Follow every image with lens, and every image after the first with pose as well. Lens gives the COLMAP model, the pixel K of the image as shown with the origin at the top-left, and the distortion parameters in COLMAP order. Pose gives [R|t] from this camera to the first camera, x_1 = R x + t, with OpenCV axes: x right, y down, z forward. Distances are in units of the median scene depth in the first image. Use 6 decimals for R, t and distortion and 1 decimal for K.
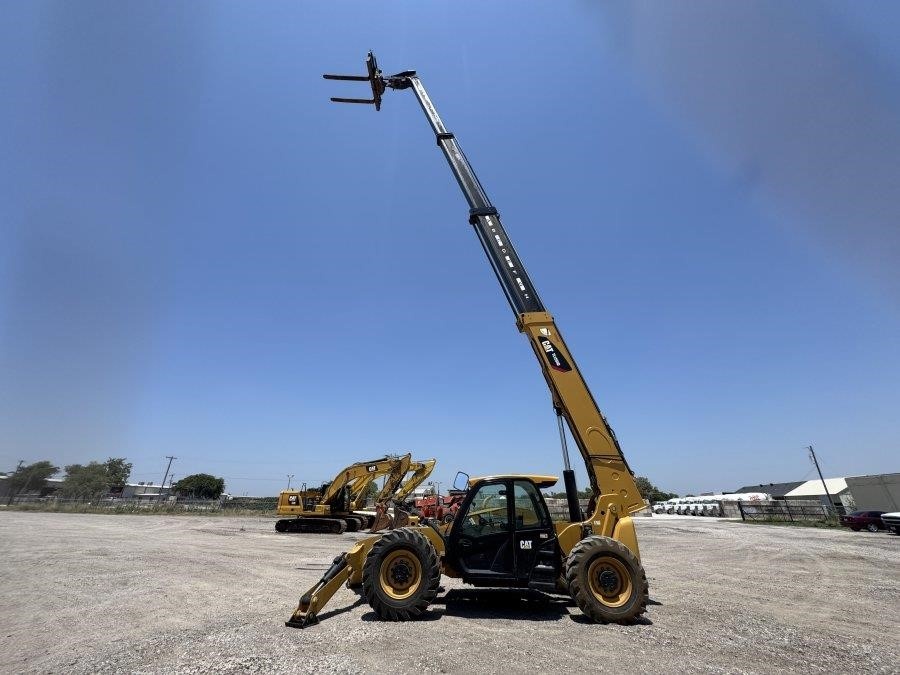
lens RADIAL K [[358.3, 0, 450.0], [0, 358.3, 337.5], [0, 0, 1]] dist [0.013288, -0.008596]
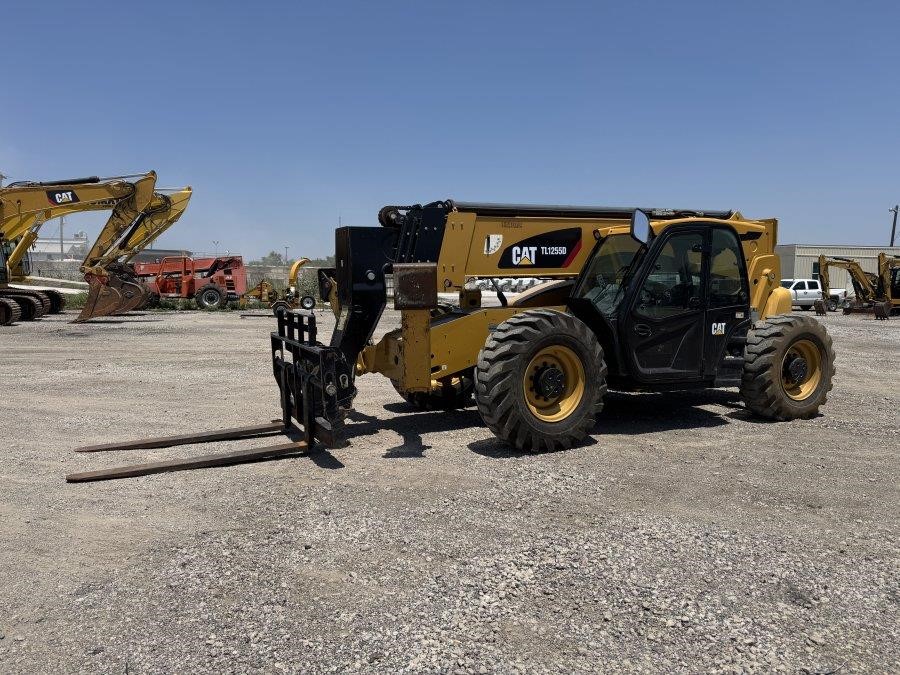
lens RADIAL K [[646.8, 0, 444.7], [0, 646.8, 324.8], [0, 0, 1]] dist [0.026910, -0.005396]
pose [[0.877939, -0.031105, 0.477760, -0.720996], [-0.207282, 0.874822, 0.437859, 0.186187], [-0.431575, -0.483445, 0.761593, 0.367573]]
